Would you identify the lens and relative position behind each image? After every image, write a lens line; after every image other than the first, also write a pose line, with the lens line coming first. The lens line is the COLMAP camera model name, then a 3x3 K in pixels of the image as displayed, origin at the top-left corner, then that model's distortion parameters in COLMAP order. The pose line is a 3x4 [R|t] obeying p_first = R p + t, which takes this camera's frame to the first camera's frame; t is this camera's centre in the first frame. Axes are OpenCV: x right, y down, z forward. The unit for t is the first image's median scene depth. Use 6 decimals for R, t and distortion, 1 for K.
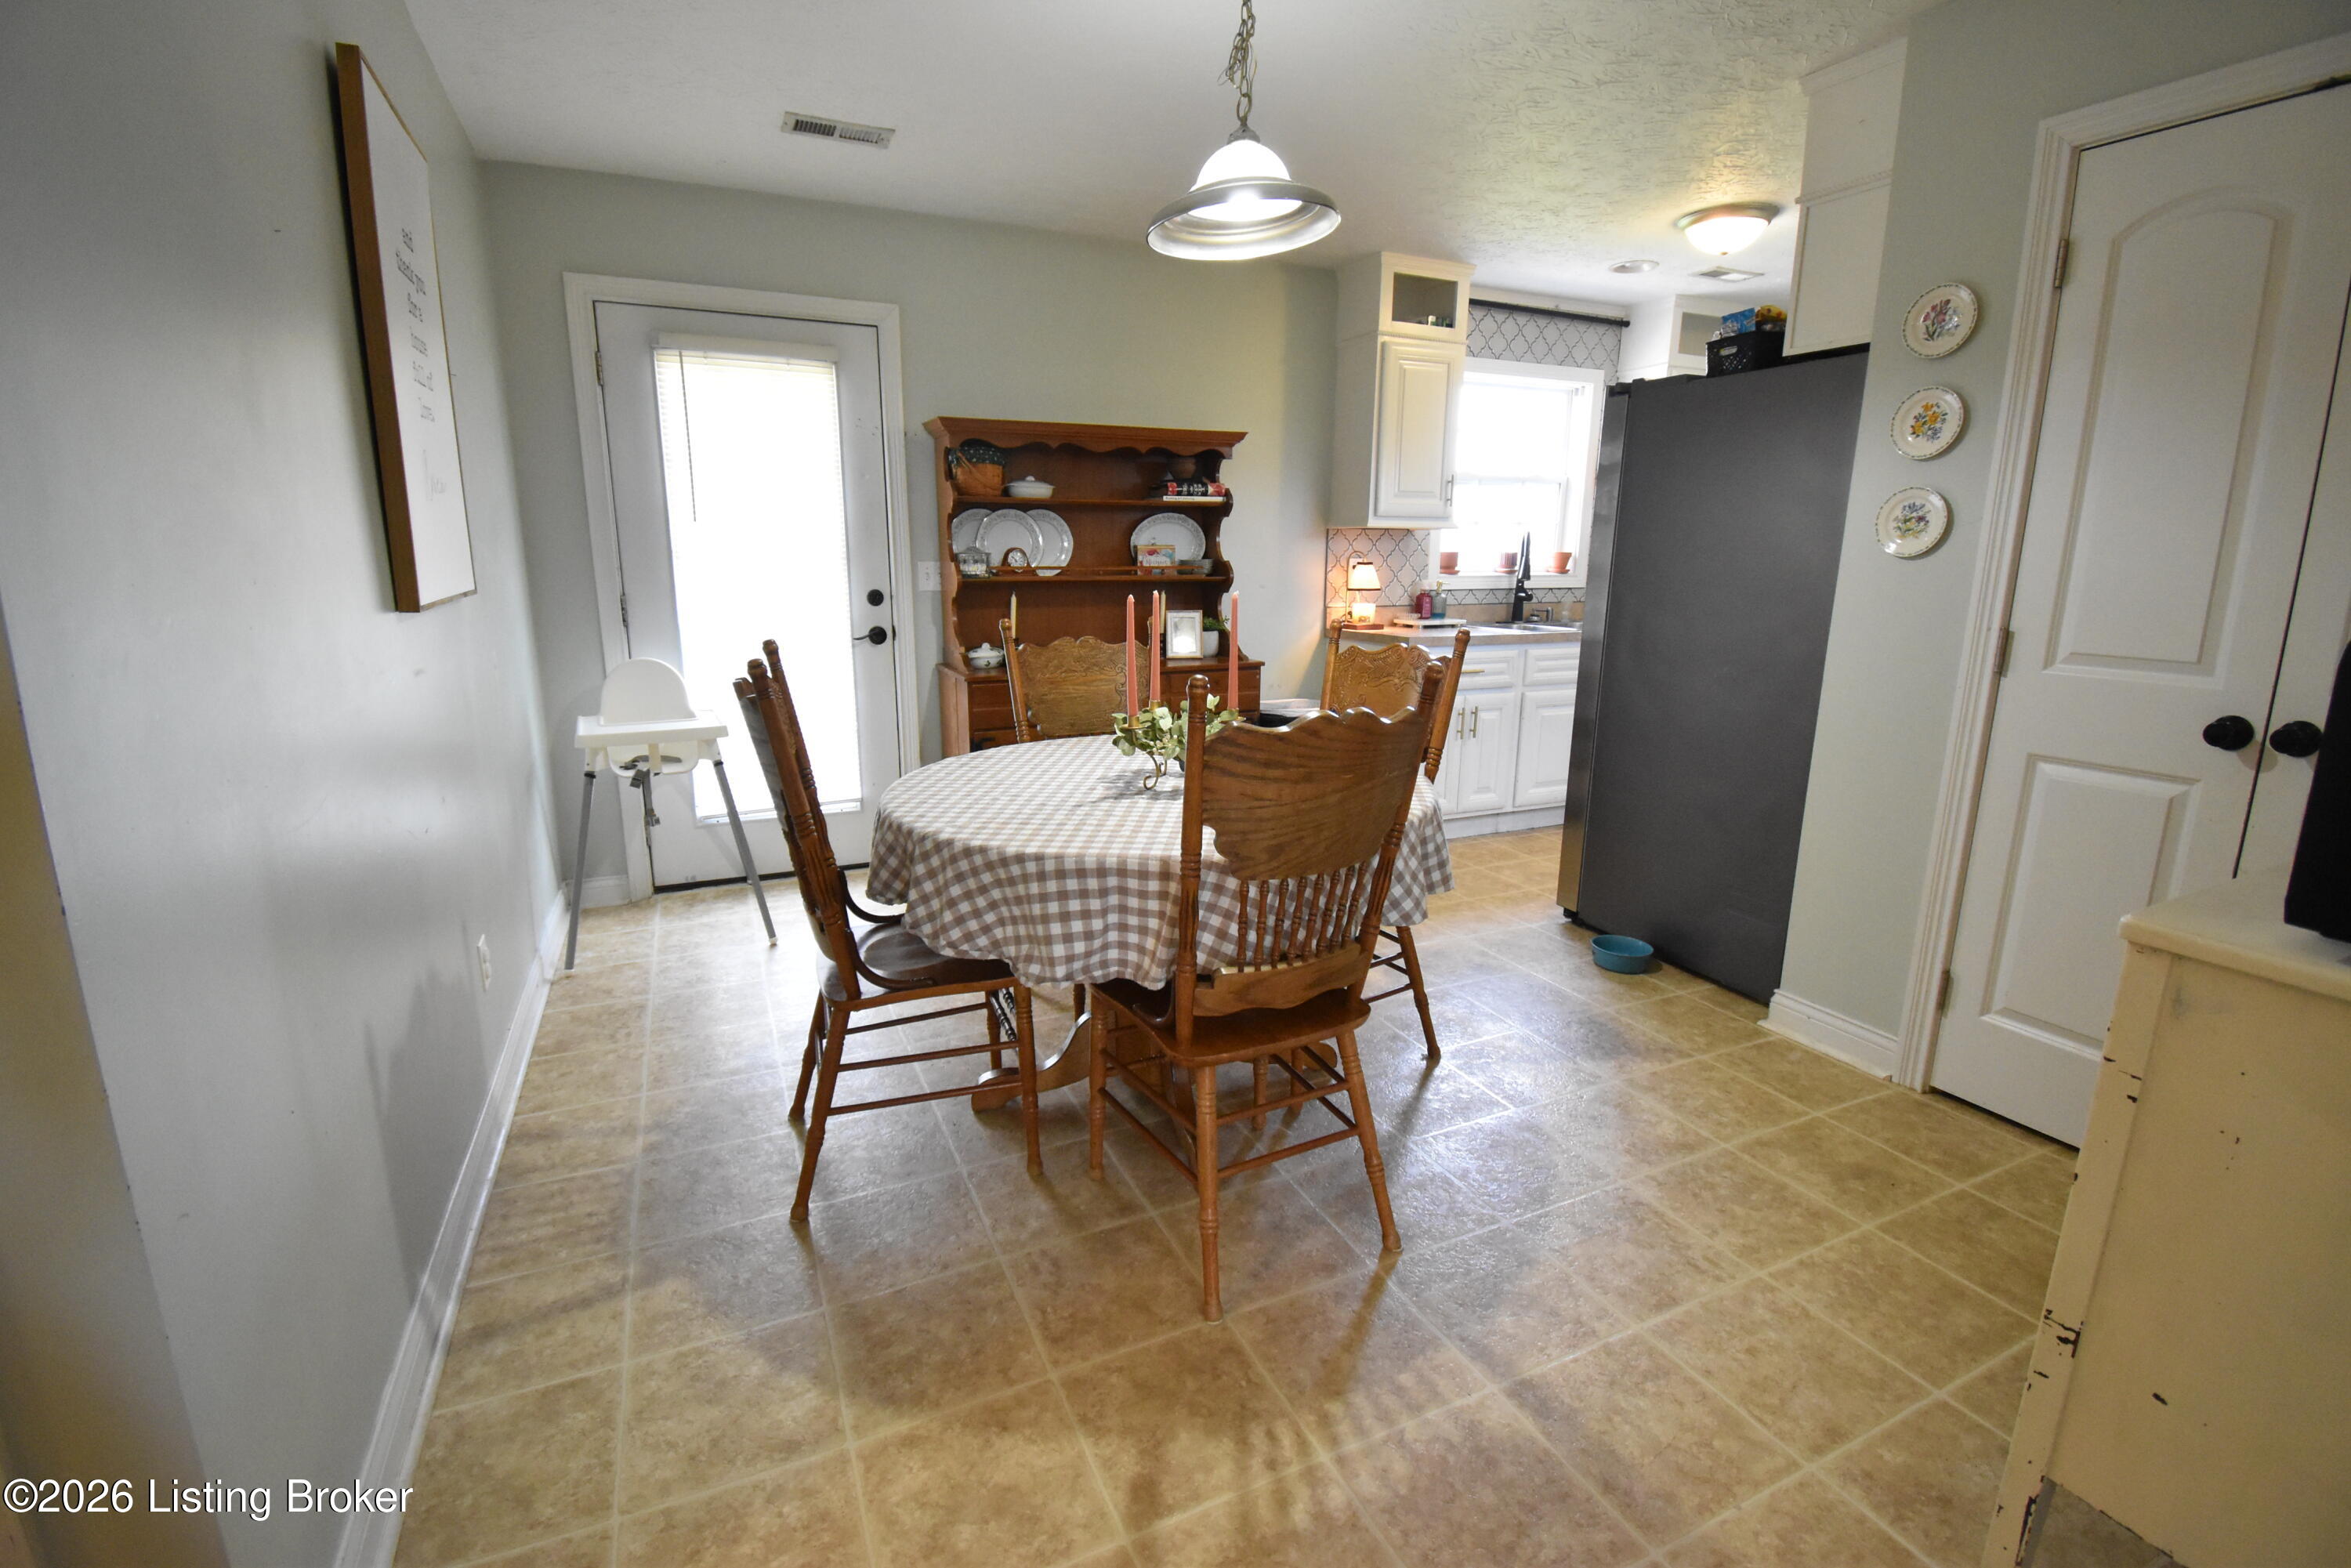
lens RADIAL K [[1035.2, 0, 1170.8], [0, 1035.2, 775.2], [0, 0, 1]] dist [0.029691, -0.030420]
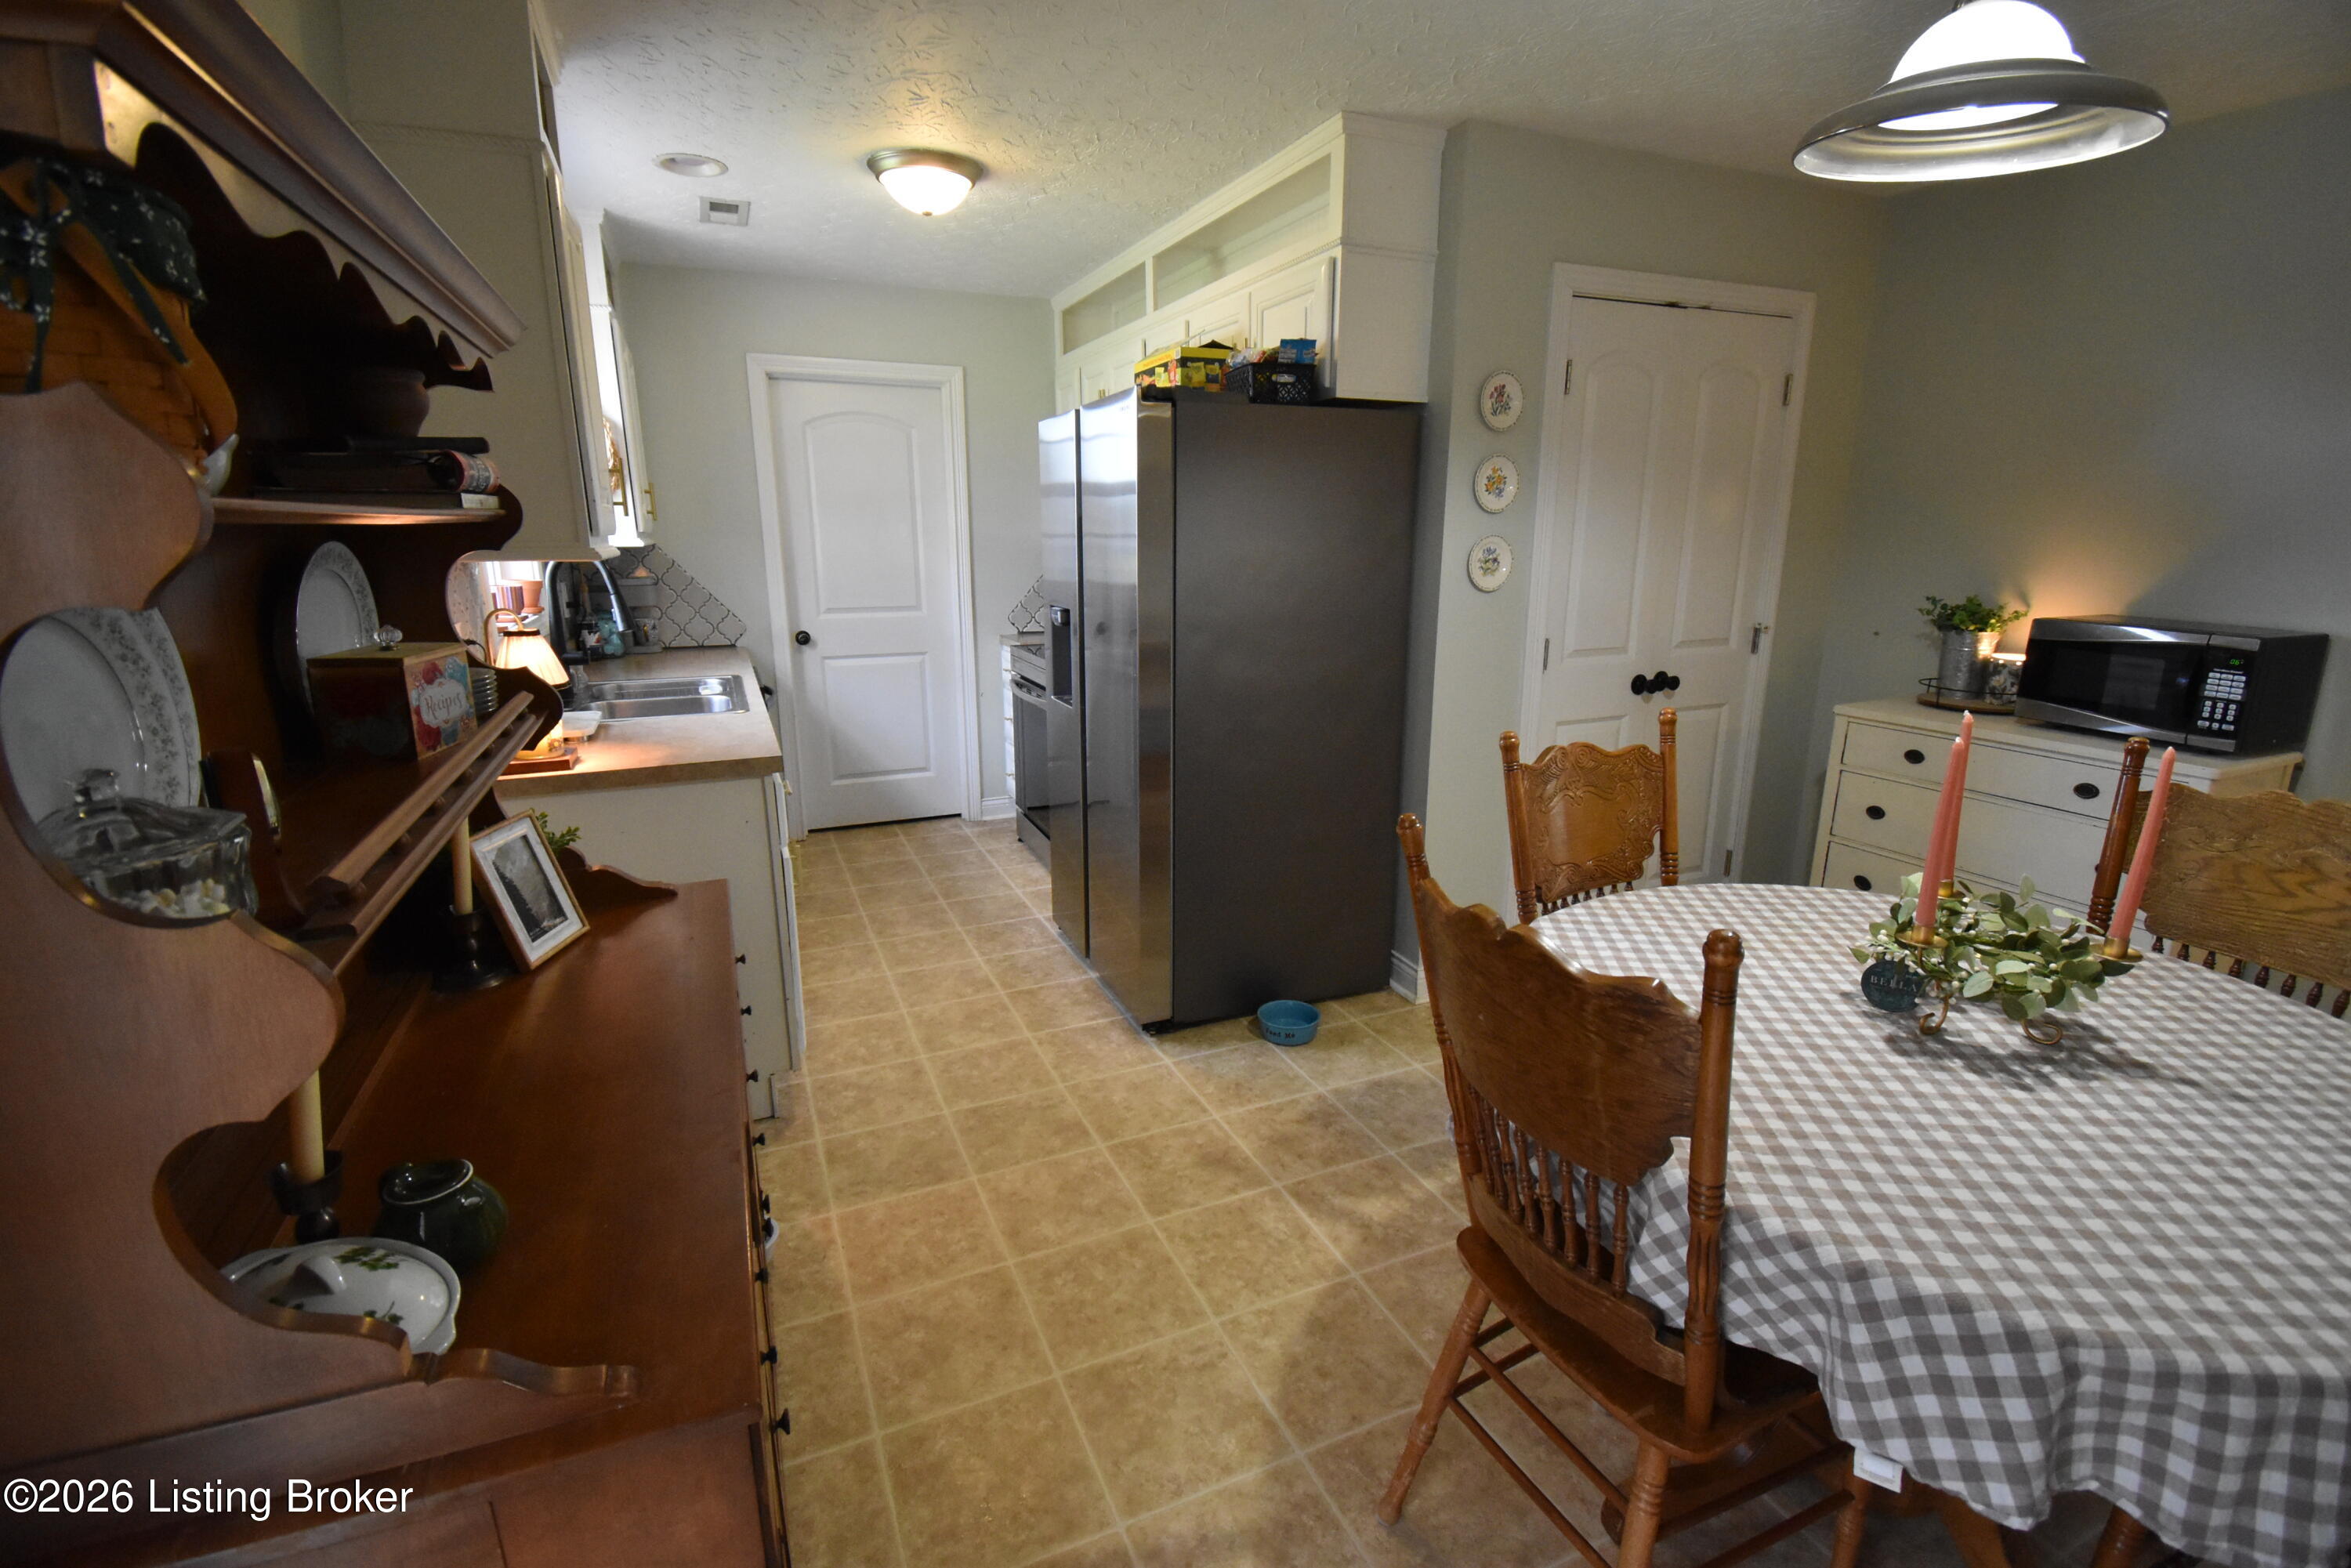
lens RADIAL K [[1035.2, 0, 1170.8], [0, 1035.2, 775.2], [0, 0, 1]] dist [0.029691, -0.030420]
pose [[0.025888, -0.237845, 0.970958, -0.269261], [0.212634, 0.950367, 0.227131, -0.174208], [-0.976789, 0.200578, 0.075177, 0.635736]]
